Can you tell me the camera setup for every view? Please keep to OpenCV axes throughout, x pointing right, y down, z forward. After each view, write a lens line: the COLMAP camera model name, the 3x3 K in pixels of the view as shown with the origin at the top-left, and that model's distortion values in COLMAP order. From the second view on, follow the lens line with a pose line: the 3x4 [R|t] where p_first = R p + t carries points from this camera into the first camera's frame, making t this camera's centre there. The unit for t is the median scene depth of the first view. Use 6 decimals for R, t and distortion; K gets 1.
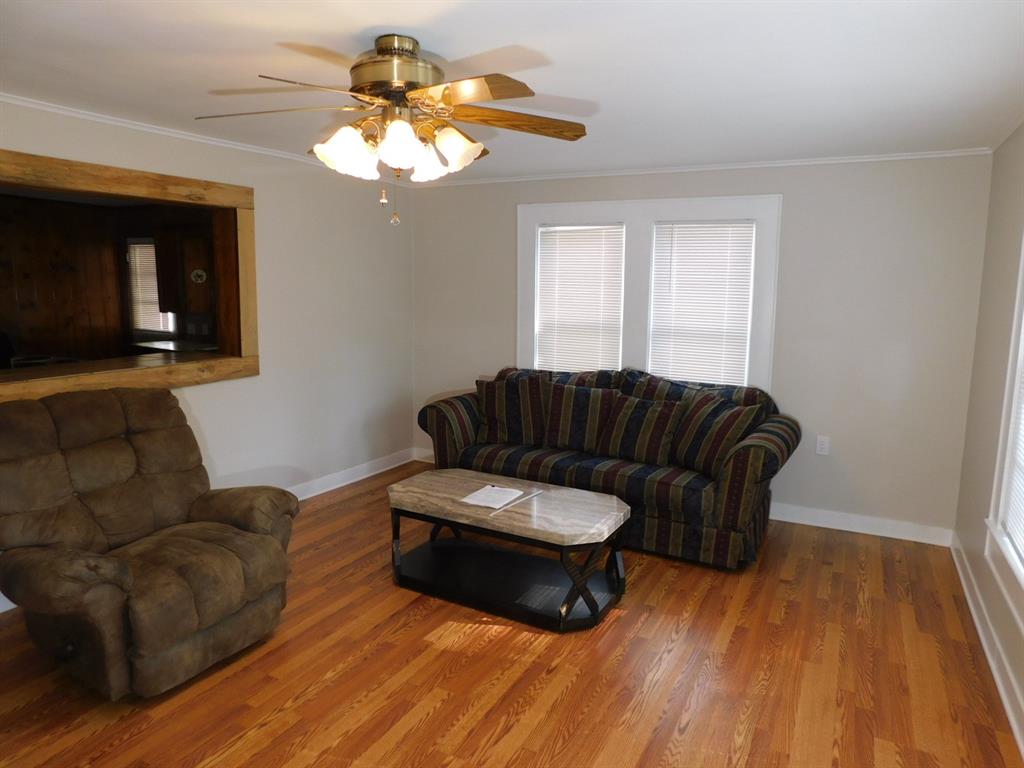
lens RADIAL K [[676.2, 0, 513.7], [0, 676.2, 386.0], [0, 0, 1]] dist [-0.043379, 0.003100]
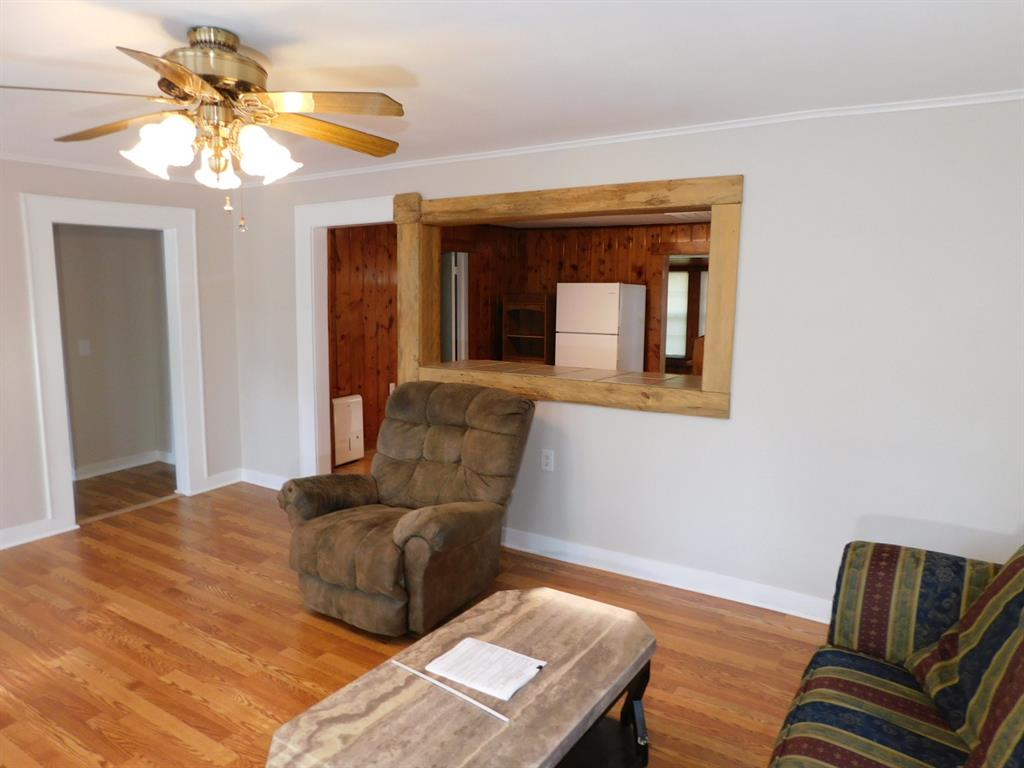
lens RADIAL K [[676.2, 0, 514.2], [0, 676.2, 380.4], [0, 0, 1]] dist [-0.043379, 0.003100]
pose [[-0.083386, 0.115838, -0.989762, 0.475249], [-0.159261, 0.978905, 0.127985, -0.142615], [0.983709, 0.168303, -0.063178, 0.964681]]
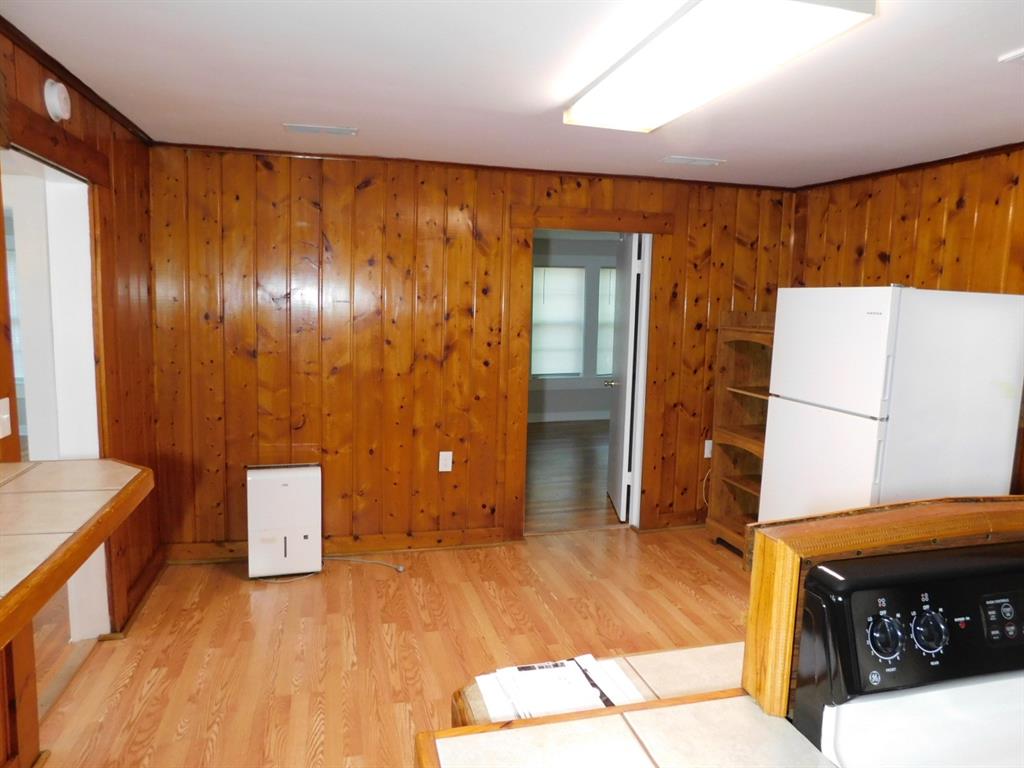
lens RADIAL K [[676.2, 0, 512.1], [0, 676.2, 384.0], [0, 0, 1]] dist [-0.043379, 0.003100]
pose [[-0.736880, 0.057103, -0.673608, -0.055005], [-0.134031, 0.964305, 0.228366, -0.180218], [0.662604, 0.258562, -0.702924, 1.144743]]
